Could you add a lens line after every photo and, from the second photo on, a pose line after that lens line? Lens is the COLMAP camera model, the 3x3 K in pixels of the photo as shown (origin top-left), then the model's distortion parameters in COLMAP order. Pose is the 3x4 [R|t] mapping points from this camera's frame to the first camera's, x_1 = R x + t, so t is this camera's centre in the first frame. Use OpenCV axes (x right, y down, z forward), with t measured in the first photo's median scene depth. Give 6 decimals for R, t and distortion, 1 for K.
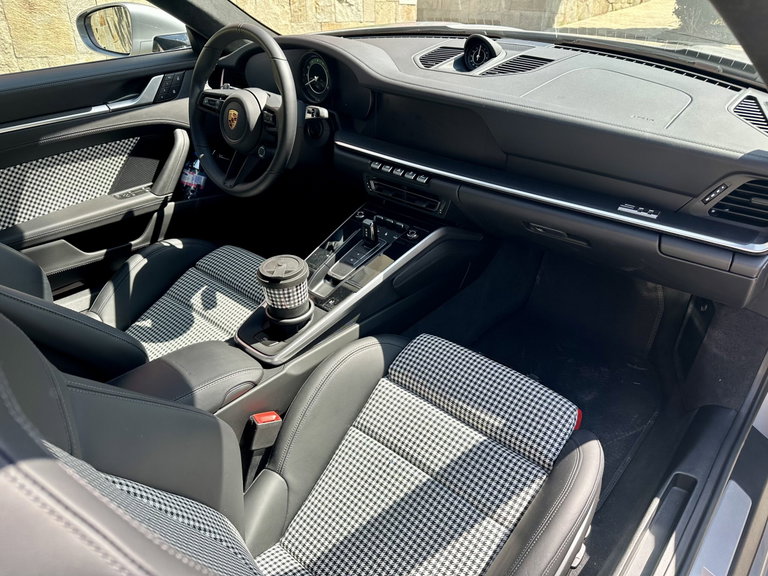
lens RADIAL K [[551.5, 0, 384.0], [0, 551.5, 288.0], [0, 0, 1]] dist [0.033725, -0.000581]
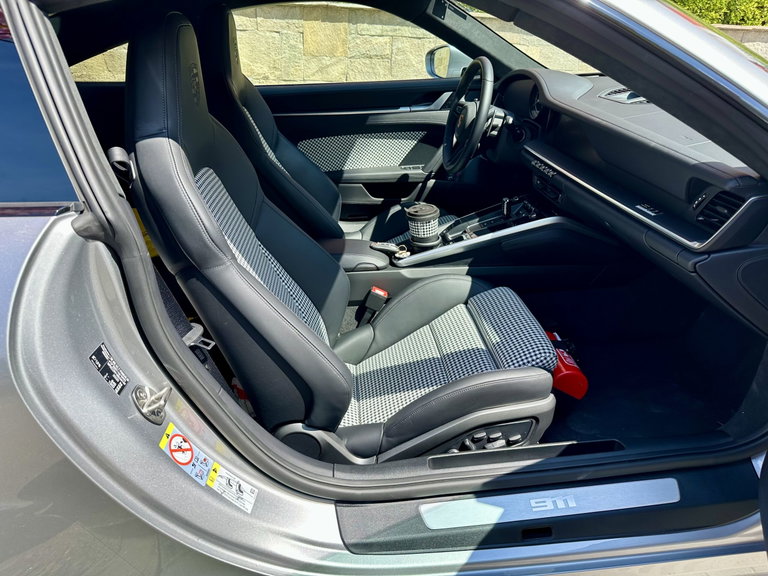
lens RADIAL K [[539.2, 0, 384.0], [0, 539.2, 288.0], [0, 0, 1]] dist [0.085477, 0.000341]
pose [[0.734334, 0.296889, -0.610419, 0.520061], [-0.343350, 0.938210, 0.043267, 0.104863], [0.585547, 0.177815, 0.790896, -0.157066]]
